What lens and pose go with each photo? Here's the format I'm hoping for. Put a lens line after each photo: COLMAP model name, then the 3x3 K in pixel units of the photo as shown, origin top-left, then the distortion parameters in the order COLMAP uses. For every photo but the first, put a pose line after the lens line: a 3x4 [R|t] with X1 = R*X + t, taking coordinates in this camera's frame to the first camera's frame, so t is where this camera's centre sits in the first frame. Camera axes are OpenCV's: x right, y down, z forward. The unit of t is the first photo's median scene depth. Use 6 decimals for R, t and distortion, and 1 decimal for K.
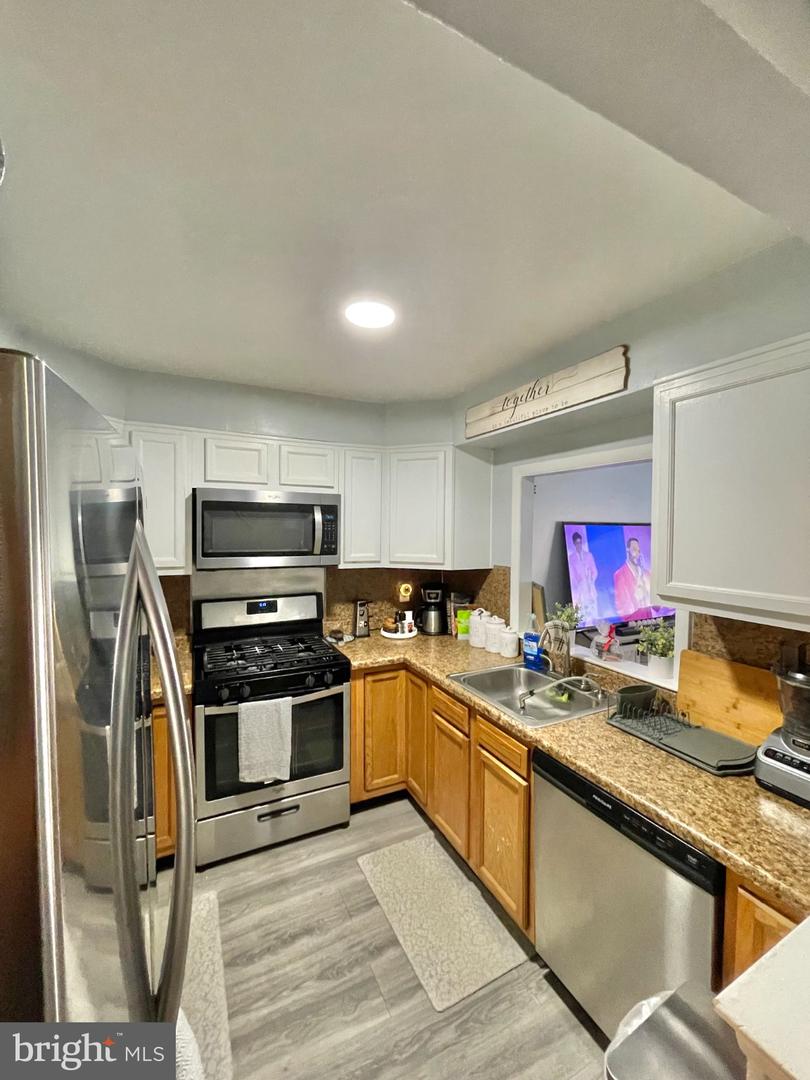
lens RADIAL K [[435.6, 0, 404.7], [0, 435.6, 540.0], [0, 0, 1]] dist [-0.002830, -0.000044]
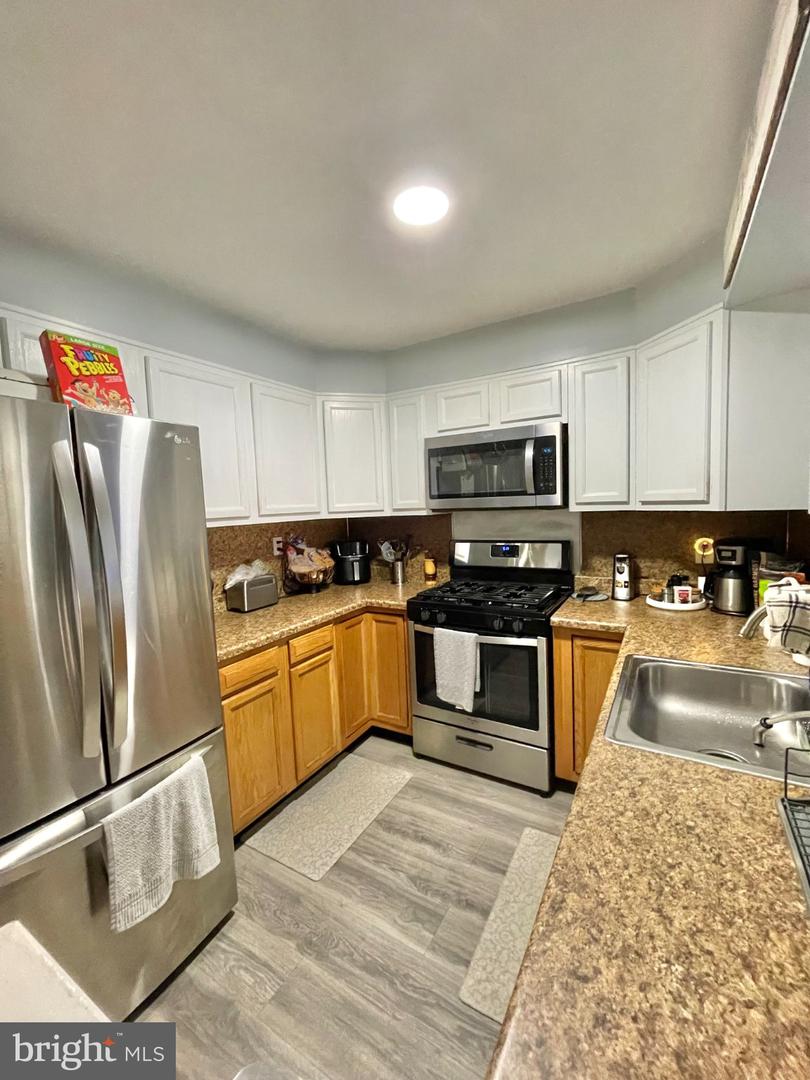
lens RADIAL K [[435.6, 0, 405.4], [0, 435.6, 541.9], [0, 0, 1]] dist [-0.002830, -0.000044]
pose [[0.536532, 0.044131, -0.842726, 0.468706], [0.016585, 0.997887, 0.062815, 0.078879], [0.843717, -0.047679, 0.534666, 0.321589]]
